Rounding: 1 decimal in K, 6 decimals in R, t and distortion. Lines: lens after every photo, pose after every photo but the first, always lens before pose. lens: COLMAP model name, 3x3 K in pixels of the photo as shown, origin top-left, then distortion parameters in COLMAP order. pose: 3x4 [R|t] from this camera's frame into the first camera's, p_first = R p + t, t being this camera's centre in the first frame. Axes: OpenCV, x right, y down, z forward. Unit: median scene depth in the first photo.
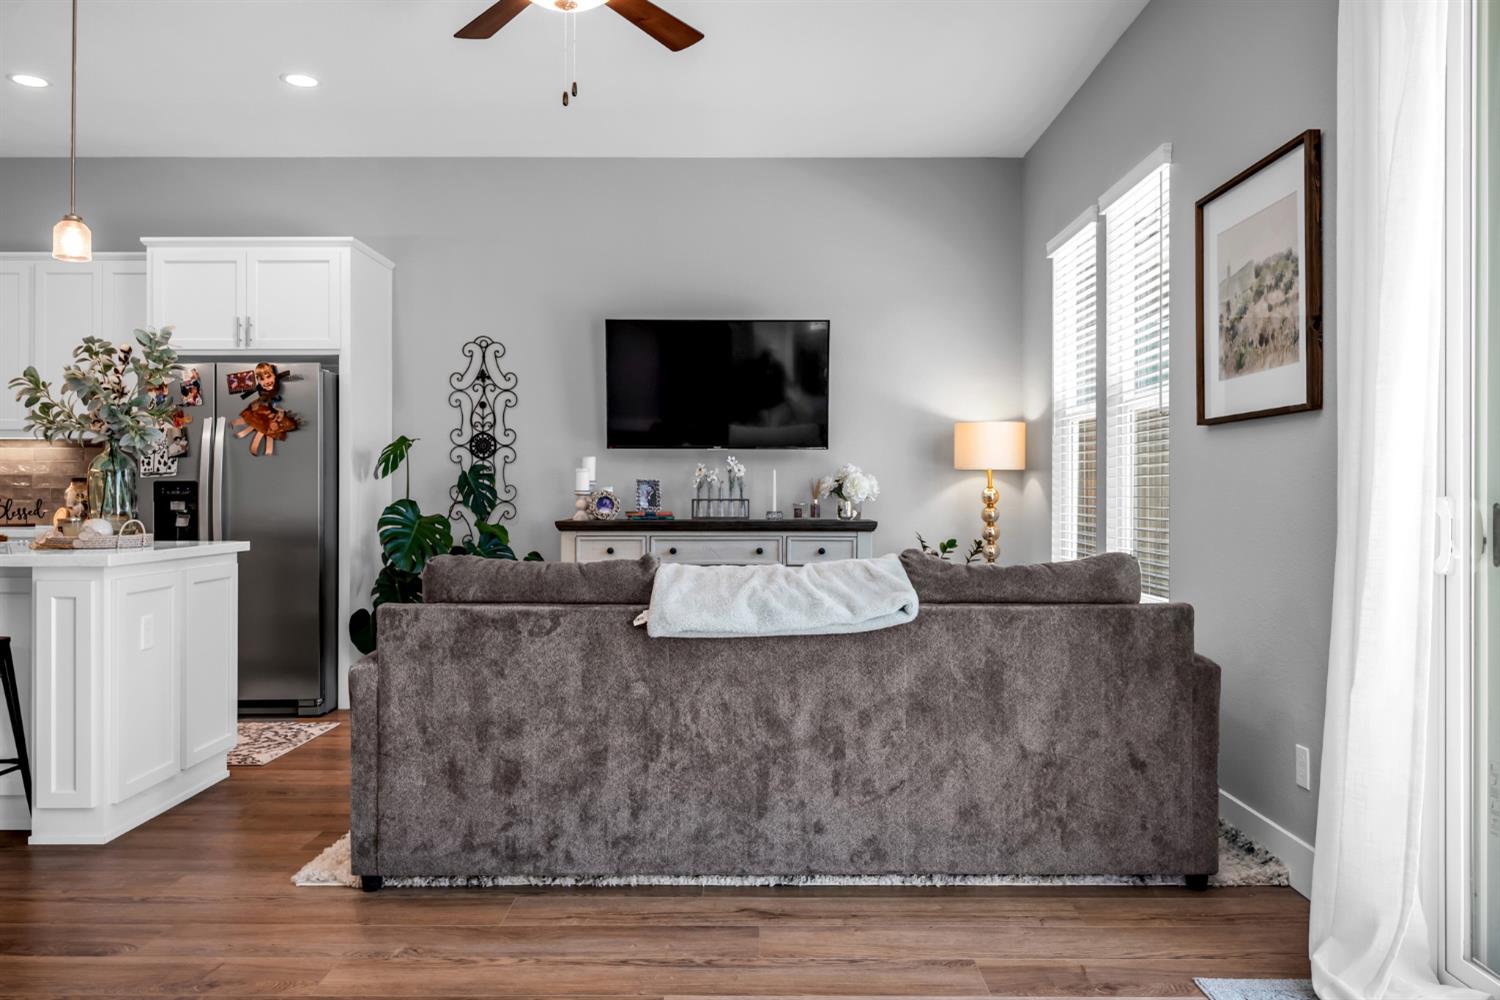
lens RADIAL K [[1103.7, 0, 752.4], [0, 1103.7, 489.9], [0, 0, 1]] dist [-0.007075, 0.003869]
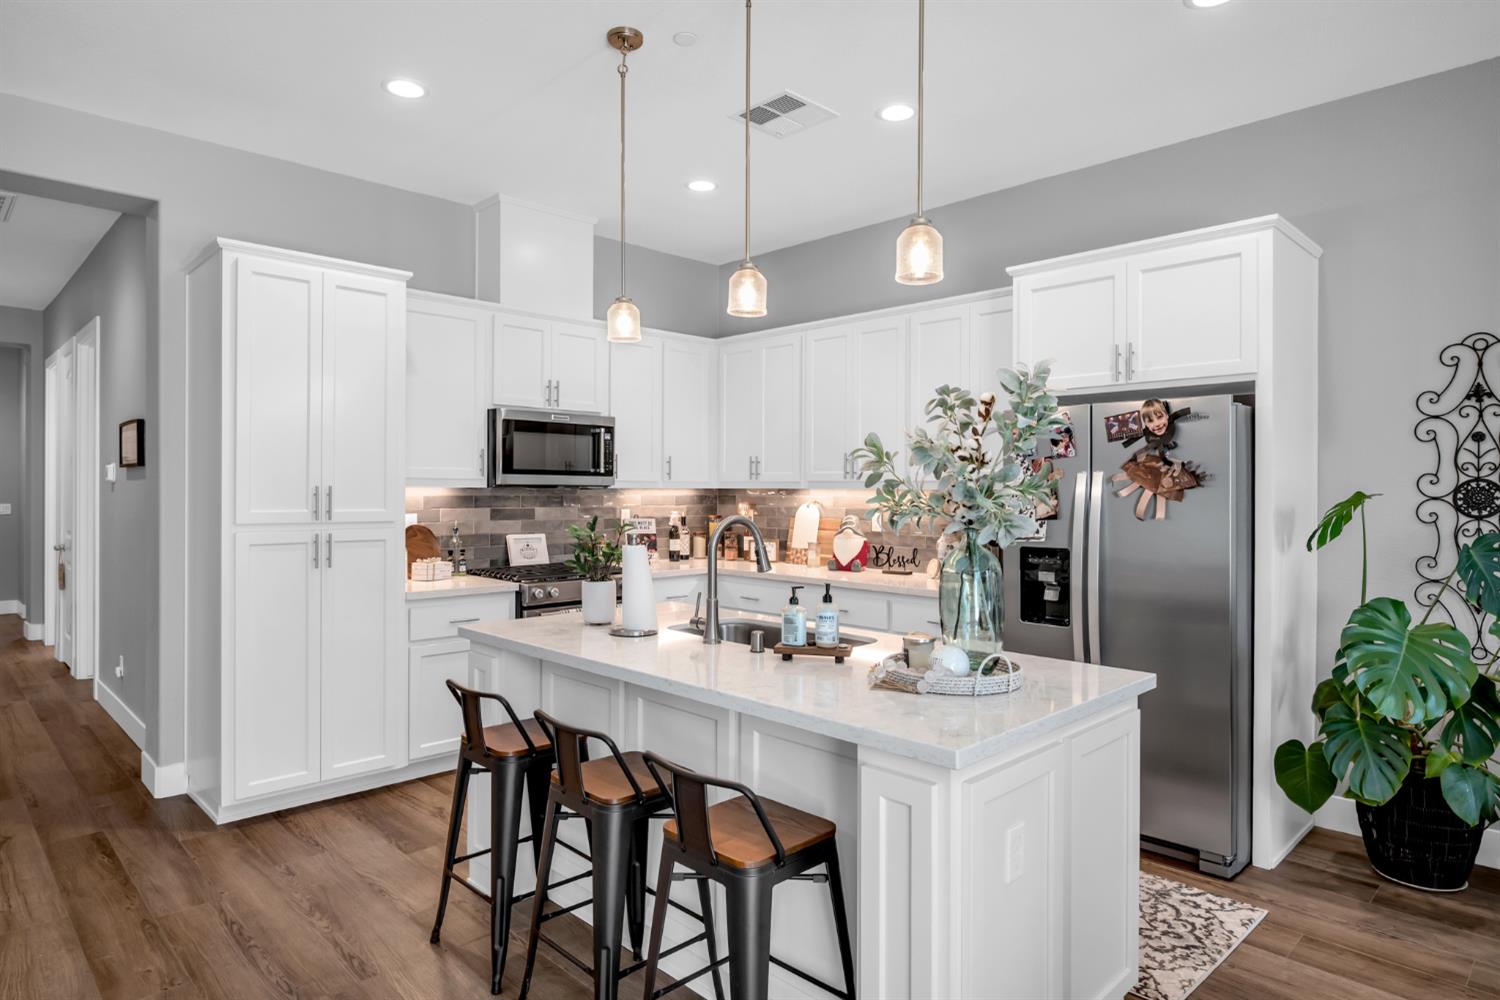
lens RADIAL K [[873.7, 0, 752.5], [0, 873.7, 488.2], [0, 0, 1]] dist [-0.001020, 0.000543]
pose [[0.703406, 0.000535, -0.710788, -0.206848], [-0.001096, 0.999999, -0.000333, -0.052941], [0.710787, 0.001013, 0.703407, 0.373532]]
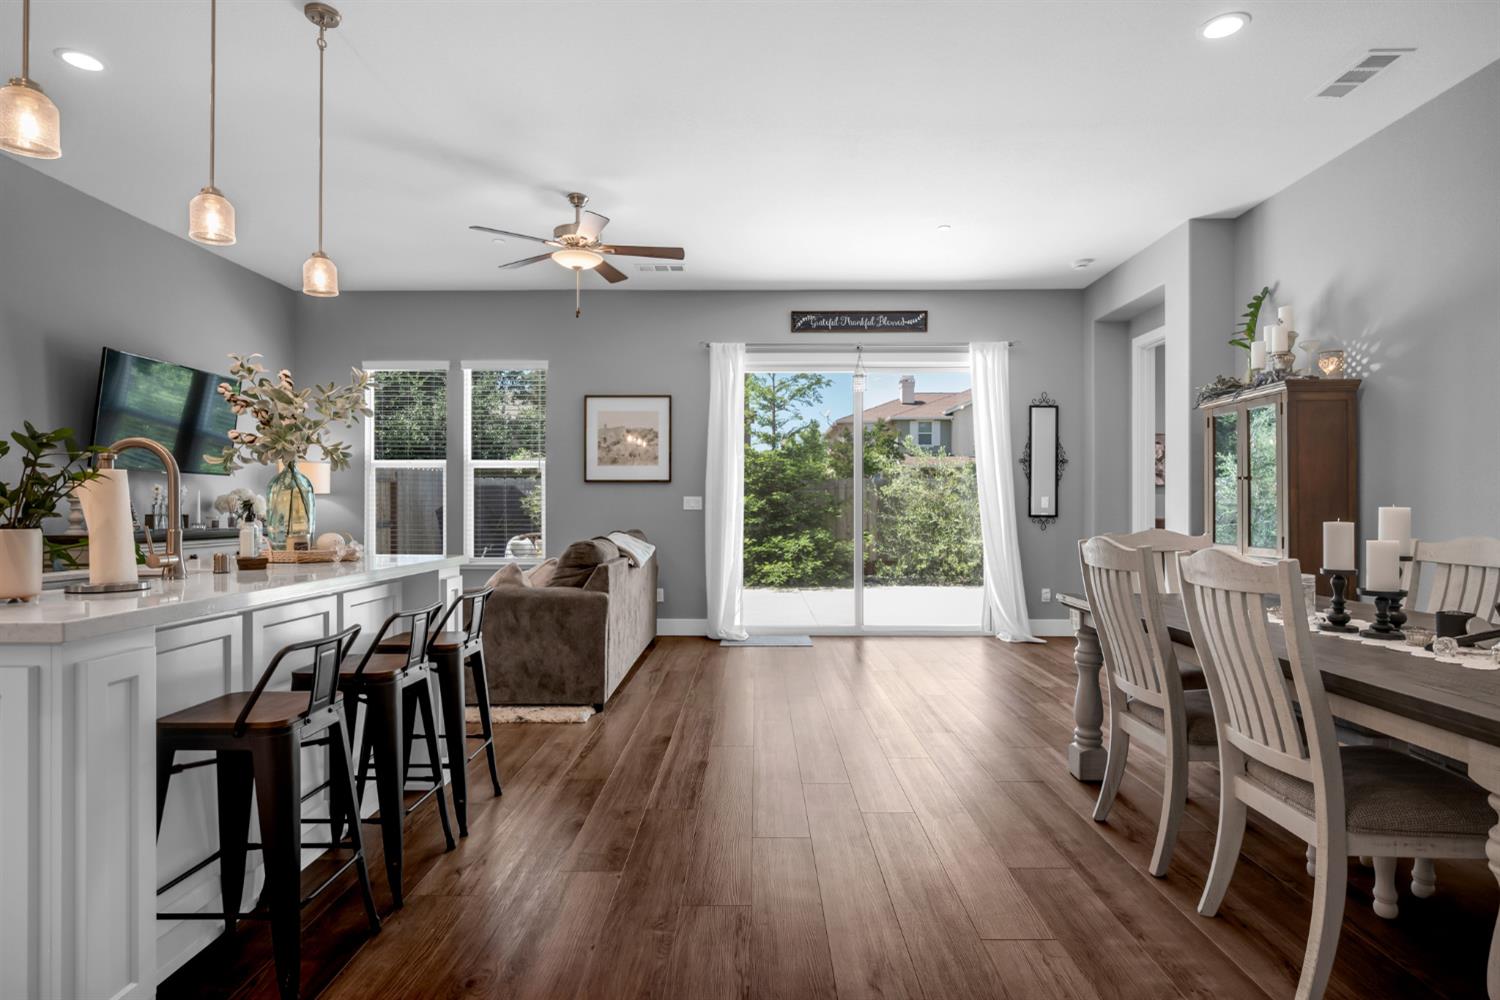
lens RADIAL K [[818.6, 0, 737.4], [0, 818.6, 504.0], [0, 0, 1]] dist [0.012508, -0.000505]
pose [[0.022993, 0.005036, 0.999723, -1.019915], [-0.001465, 0.999986, -0.005003, 0.000589], [-0.999735, -0.001349, 0.023000, 0.413268]]
